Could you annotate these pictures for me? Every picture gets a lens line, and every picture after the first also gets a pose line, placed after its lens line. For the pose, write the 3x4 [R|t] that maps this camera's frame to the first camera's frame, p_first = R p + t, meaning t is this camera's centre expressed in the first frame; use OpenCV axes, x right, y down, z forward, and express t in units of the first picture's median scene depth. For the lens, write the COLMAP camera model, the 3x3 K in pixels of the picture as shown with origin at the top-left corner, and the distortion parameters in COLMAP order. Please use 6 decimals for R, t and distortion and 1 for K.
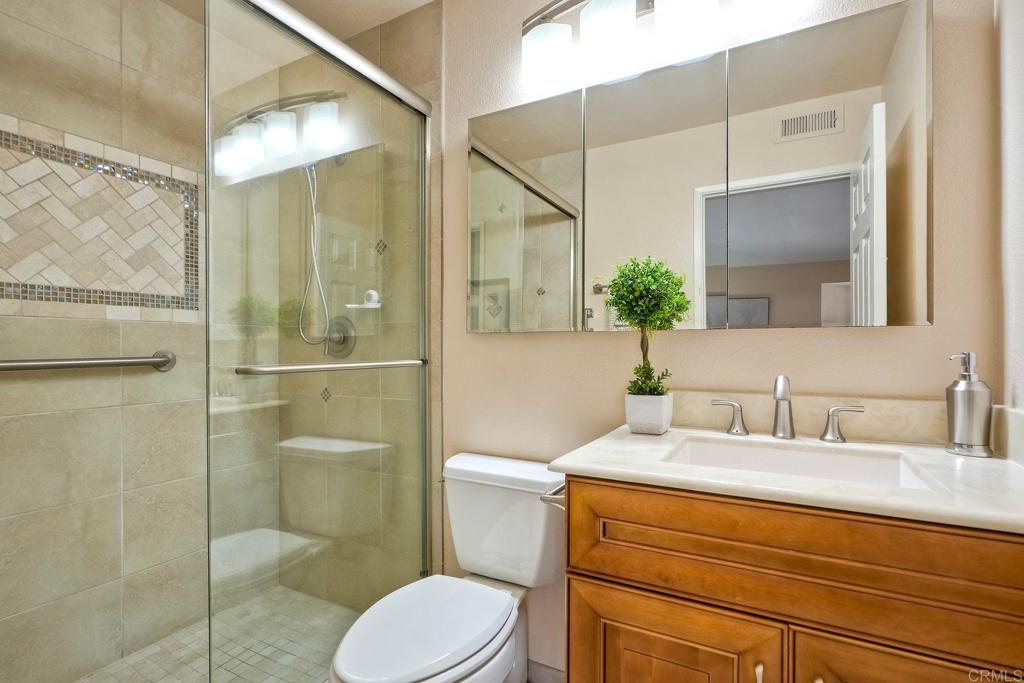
lens RADIAL K [[483.2, 0, 512.0], [0, 483.2, 341.5], [0, 0, 1]] dist [0.009725, 0.000659]
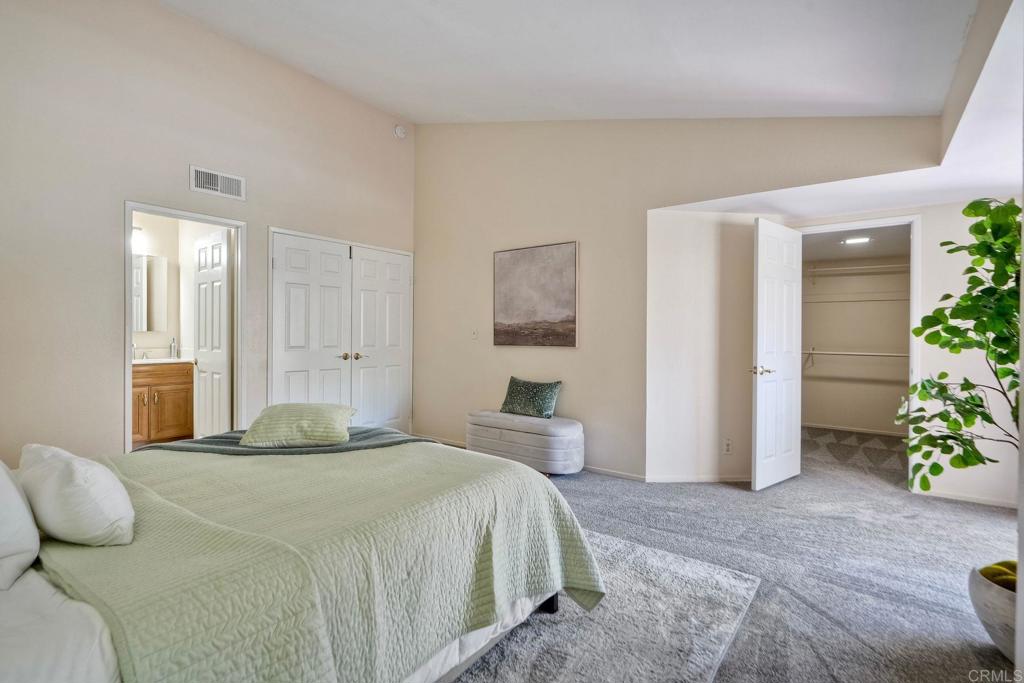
lens RADIAL K [[483.2, 0, 512.0], [0, 483.2, 341.5], [0, 0, 1]] dist [0.009725, 0.000659]
pose [[0.145788, -0.002097, 0.989314, -3.431859], [-0.003823, 0.999989, 0.002683, 0.032179], [-0.989308, -0.004173, 0.145779, -3.106073]]
